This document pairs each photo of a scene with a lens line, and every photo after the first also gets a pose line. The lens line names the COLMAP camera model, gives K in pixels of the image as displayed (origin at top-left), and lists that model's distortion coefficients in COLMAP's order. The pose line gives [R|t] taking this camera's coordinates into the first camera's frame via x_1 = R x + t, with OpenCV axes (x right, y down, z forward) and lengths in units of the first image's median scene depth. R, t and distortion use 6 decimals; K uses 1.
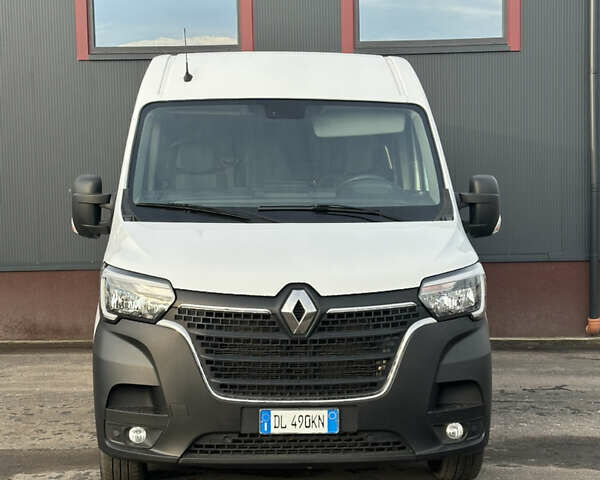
lens RADIAL K [[1110.2, 0, 299.8], [0, 1110.2, 241.6], [0, 0, 1]] dist [0.130257, 0.000000]
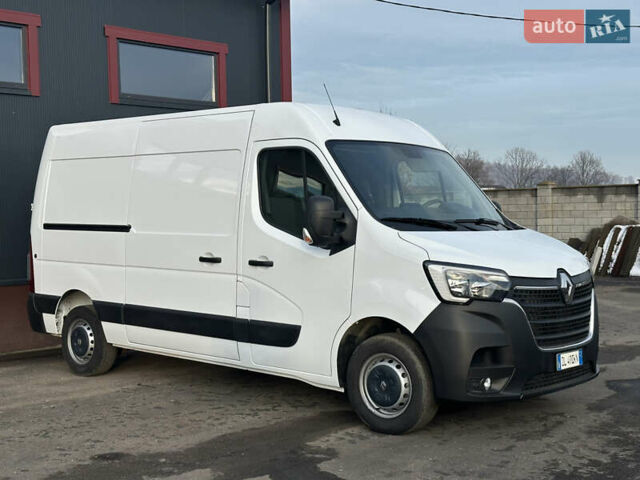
lens RADIAL K [[899.6, 0, 308.2], [0, 899.6, 237.8], [0, 0, 1]] dist [0.094583, 0.000000]
pose [[0.717965, -0.015418, 0.695909, -1.086669], [0.035803, 0.999249, -0.014799, 0.001606], [-0.695158, 0.035541, 0.717978, 0.348939]]
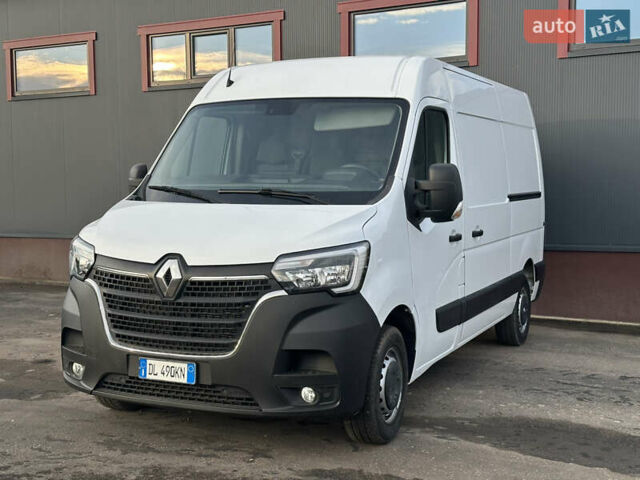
lens RADIAL K [[899.6, 0, 320.6], [0, 899.6, 242.8], [0, 0, 1]] dist [0.094583, 0.000000]
pose [[0.884186, 0.039212, -0.465486, 0.568874], [-0.032060, 0.999215, 0.023275, -0.000997], [0.466033, -0.005656, 0.884749, 0.228123]]
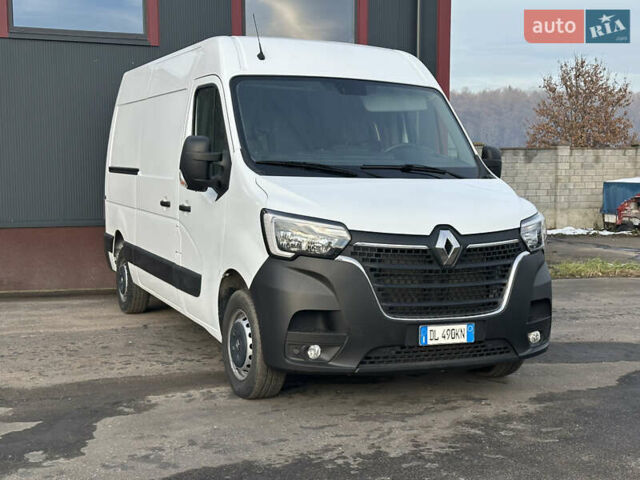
lens RADIAL K [[899.6, 0, 316.4], [0, 899.6, 240.6], [0, 0, 1]] dist [0.094583, 0.000000]
pose [[0.938209, -0.010522, 0.345909, -0.481031], [0.000128, 0.999548, 0.030059, 0.024347], [-0.346069, -0.028158, 0.937787, 0.094711]]
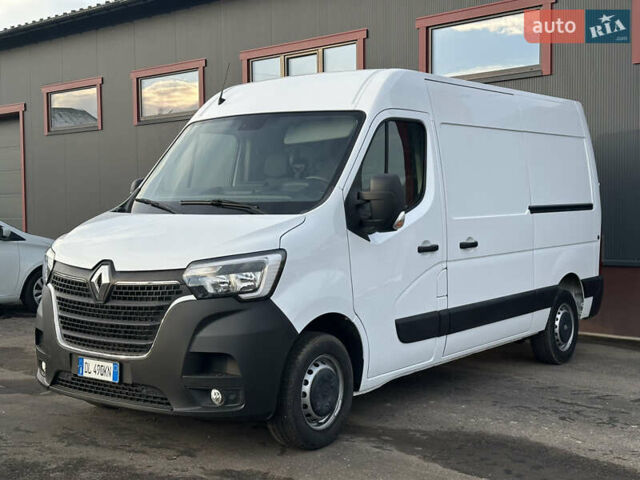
lens RADIAL K [[899.6, 0, 316.1], [0, 899.6, 234.5], [0, 0, 1]] dist [0.094583, 0.000000]
pose [[0.758752, 0.025961, -0.650862, 0.830622], [-0.033545, 0.999437, 0.000759, -0.000088], [0.650515, 0.021258, 0.759196, 0.371672]]
